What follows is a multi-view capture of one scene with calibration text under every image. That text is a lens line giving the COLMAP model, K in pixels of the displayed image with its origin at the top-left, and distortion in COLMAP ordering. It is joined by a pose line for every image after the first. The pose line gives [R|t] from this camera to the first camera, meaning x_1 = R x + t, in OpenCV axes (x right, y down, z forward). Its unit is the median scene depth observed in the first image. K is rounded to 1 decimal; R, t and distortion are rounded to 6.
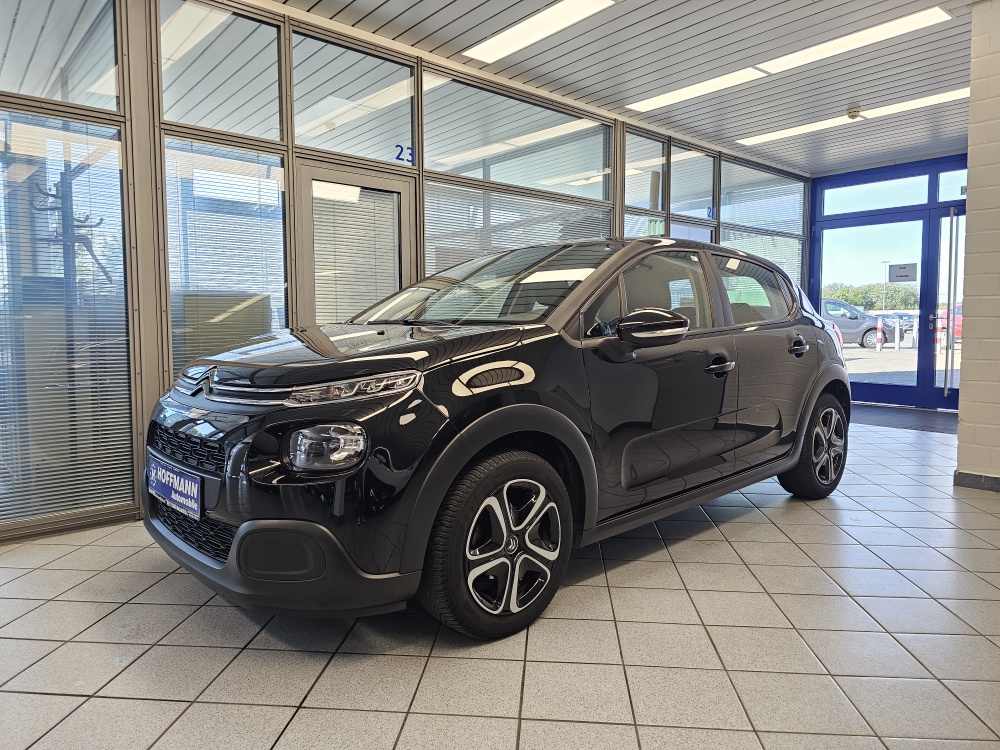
lens RADIAL K [[668.5, 0, 504.4], [0, 668.5, 369.8], [0, 0, 1]] dist [0.022225, -0.045426]
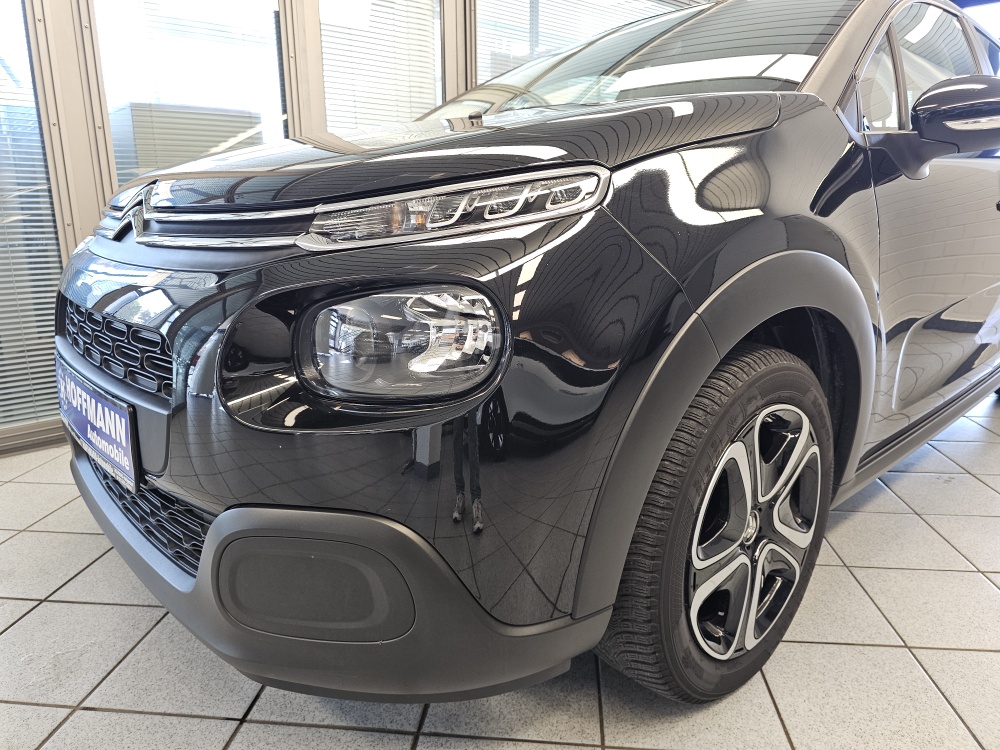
lens RADIAL K [[680.7, 0, 500.0], [0, 680.7, 375.0], [0, 0, 1]] dist [0.045229, -0.095663]
pose [[0.999936, -0.000920, -0.011284, -0.182377], [0.003007, 0.982477, 0.186359, 0.048989], [0.010915, -0.186381, 0.982417, 0.520861]]
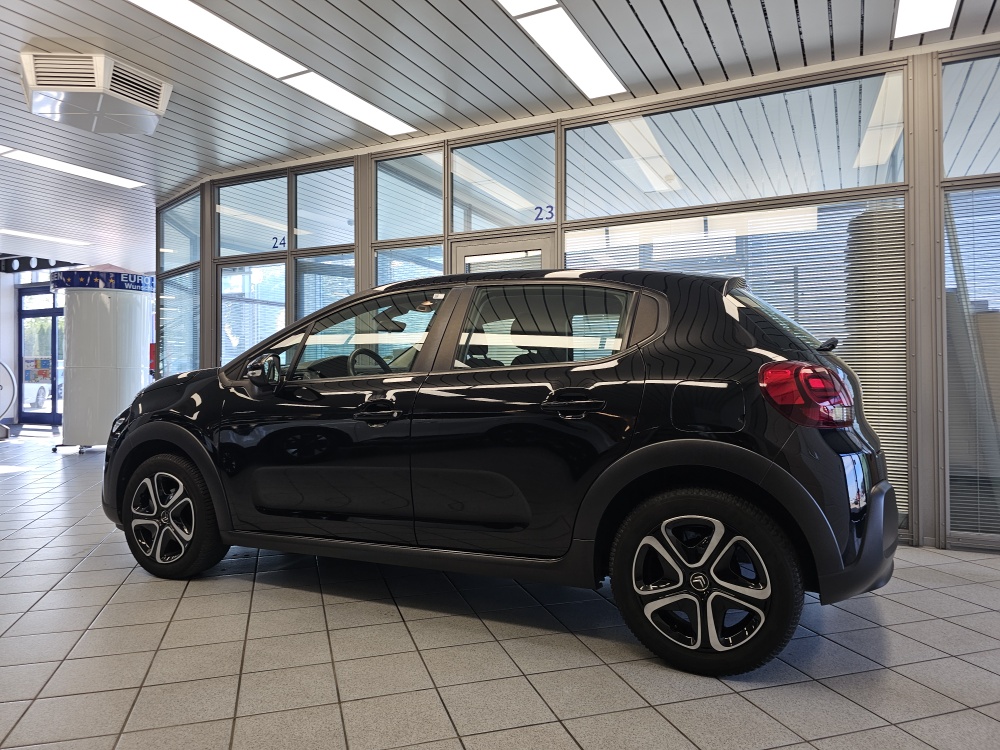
lens RADIAL K [[668.5, 0, 504.4], [0, 668.5, 369.8], [0, 0, 1]] dist [0.022225, -0.045426]
pose [[0.379557, -0.000831, -0.925168, 1.739919], [-0.062326, 0.997705, -0.026466, -0.076480], [0.923066, 0.067708, 0.378635, 1.147329]]
